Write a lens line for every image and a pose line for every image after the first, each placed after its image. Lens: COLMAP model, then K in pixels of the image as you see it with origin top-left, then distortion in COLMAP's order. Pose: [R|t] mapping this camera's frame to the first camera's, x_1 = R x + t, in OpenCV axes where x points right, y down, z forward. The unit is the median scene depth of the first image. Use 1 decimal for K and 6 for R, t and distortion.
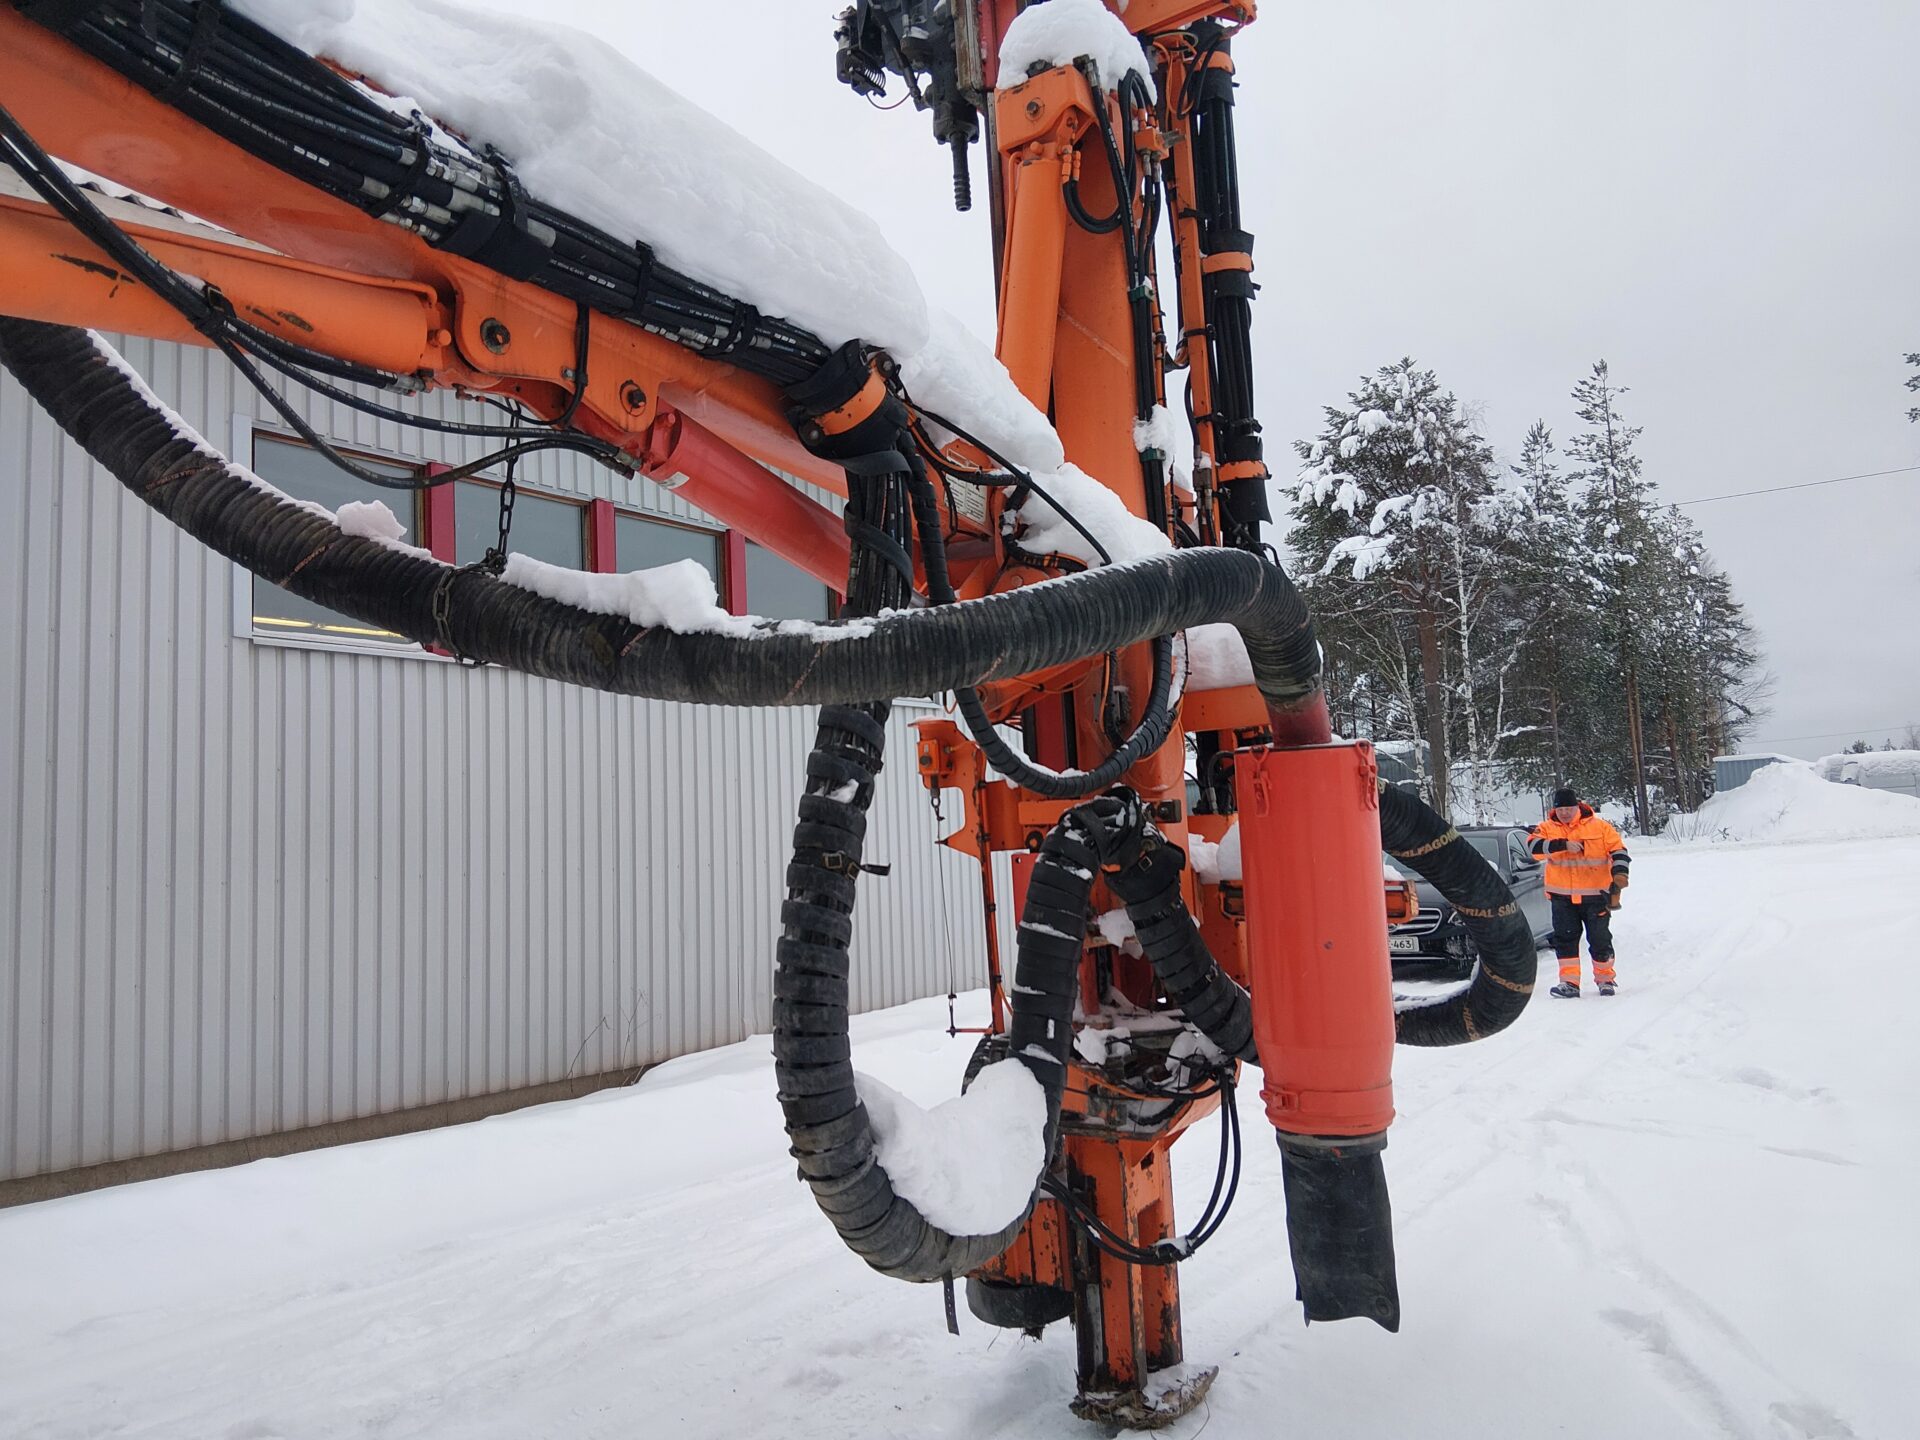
lens RADIAL K [[1450.6, 0, 960.2], [0, 1450.6, 708.4], [0, 0, 1]] dist [0.134215, -0.231411]
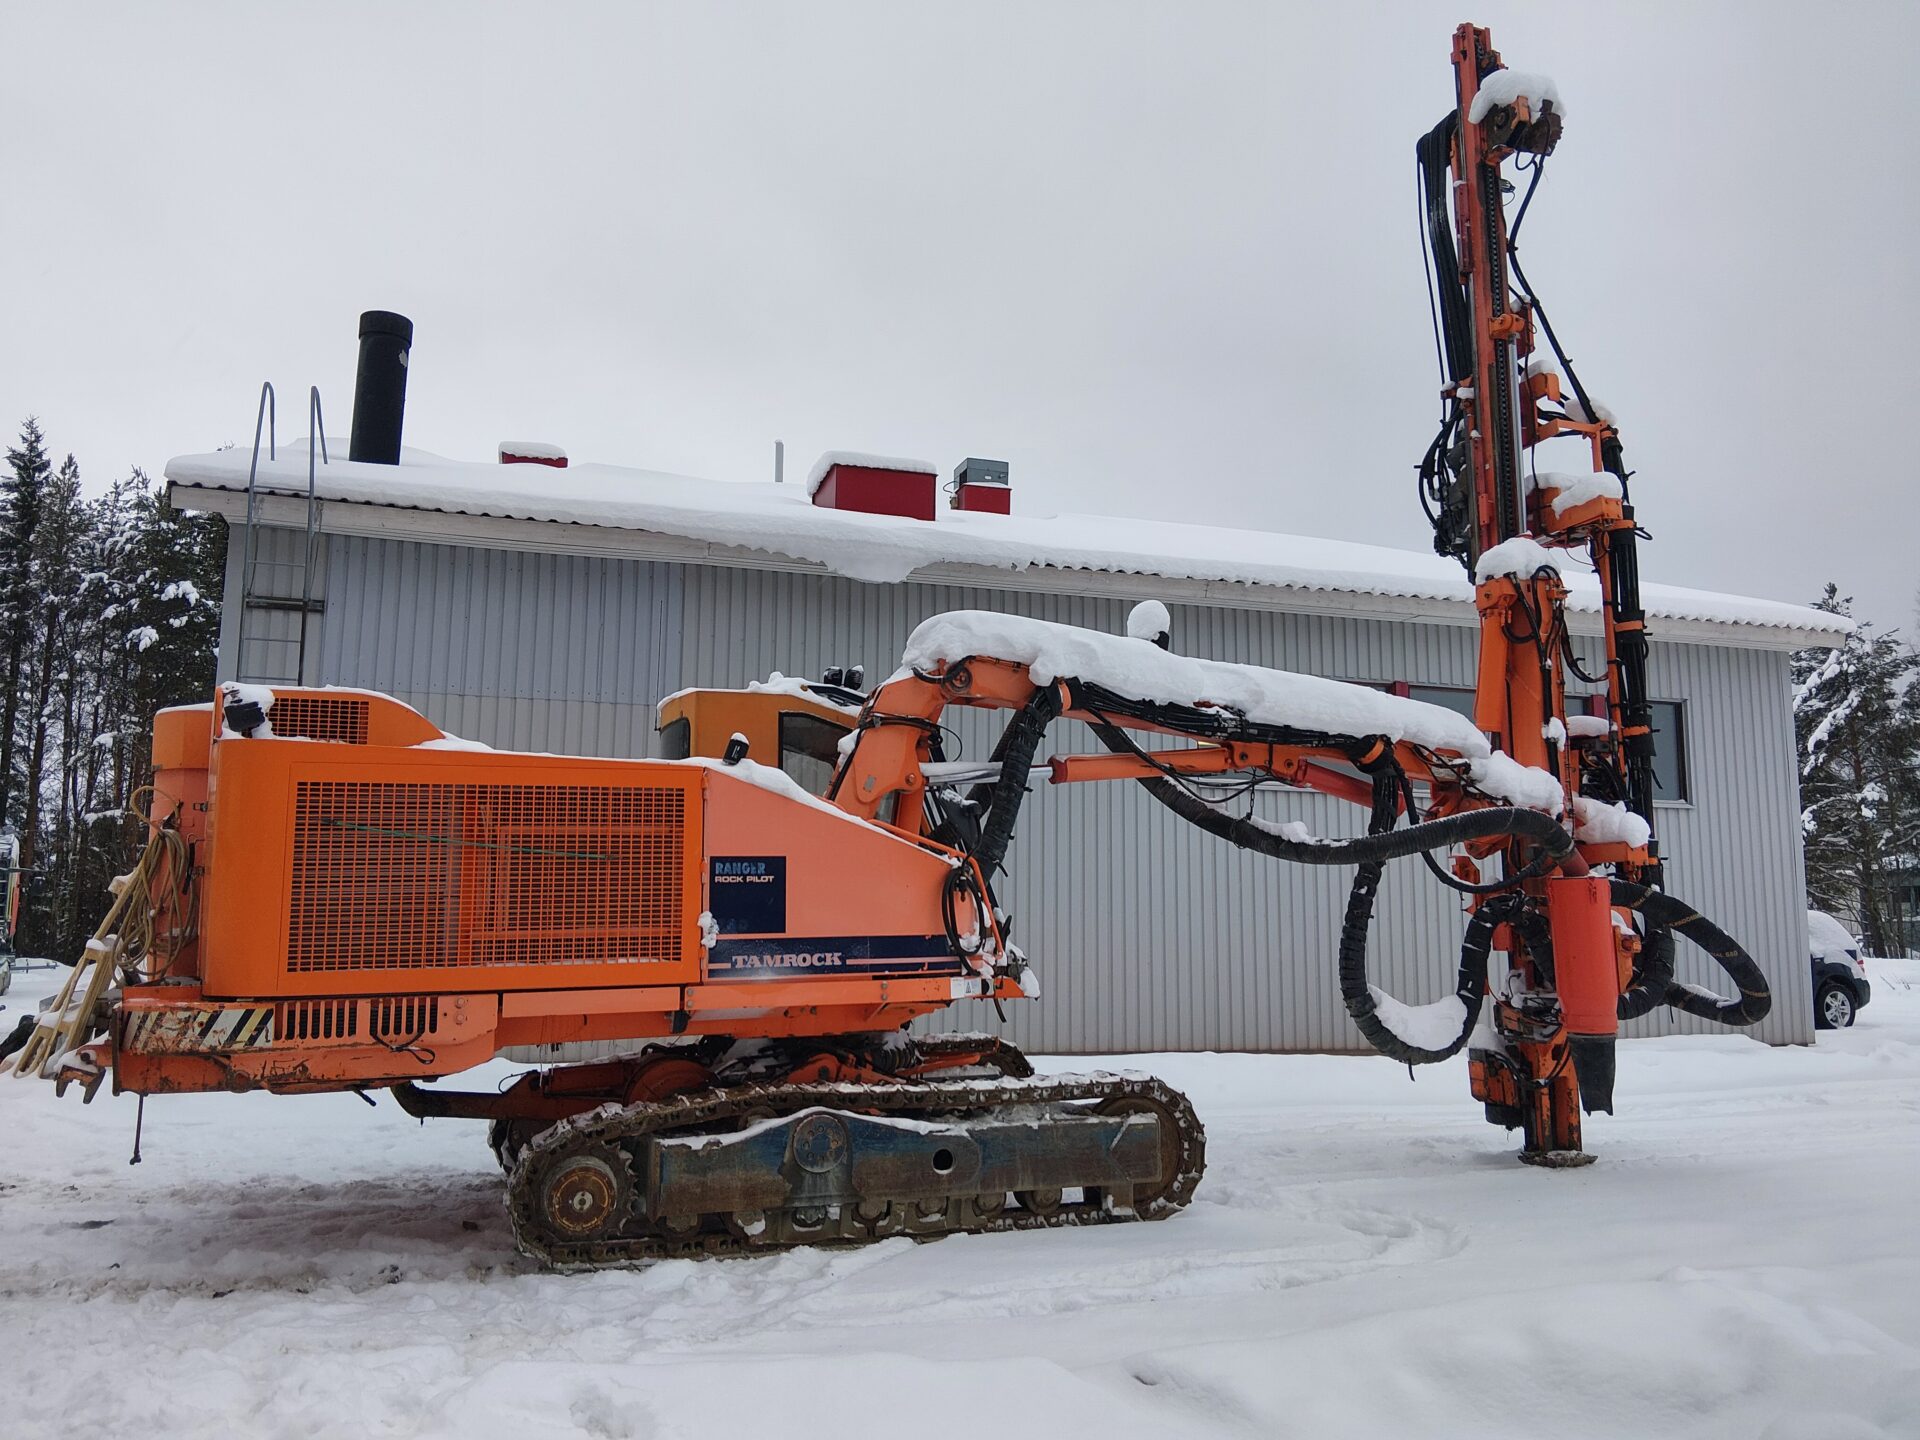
lens RADIAL K [[1450.6, 0, 960.2], [0, 1450.6, 708.4], [0, 0, 1]] dist [0.134215, -0.231411]
pose [[0.814044, -0.037249, -0.579607, 1.009023], [0.015720, 0.998989, -0.042123, -0.202373], [0.580590, 0.025178, 0.813807, -1.947449]]
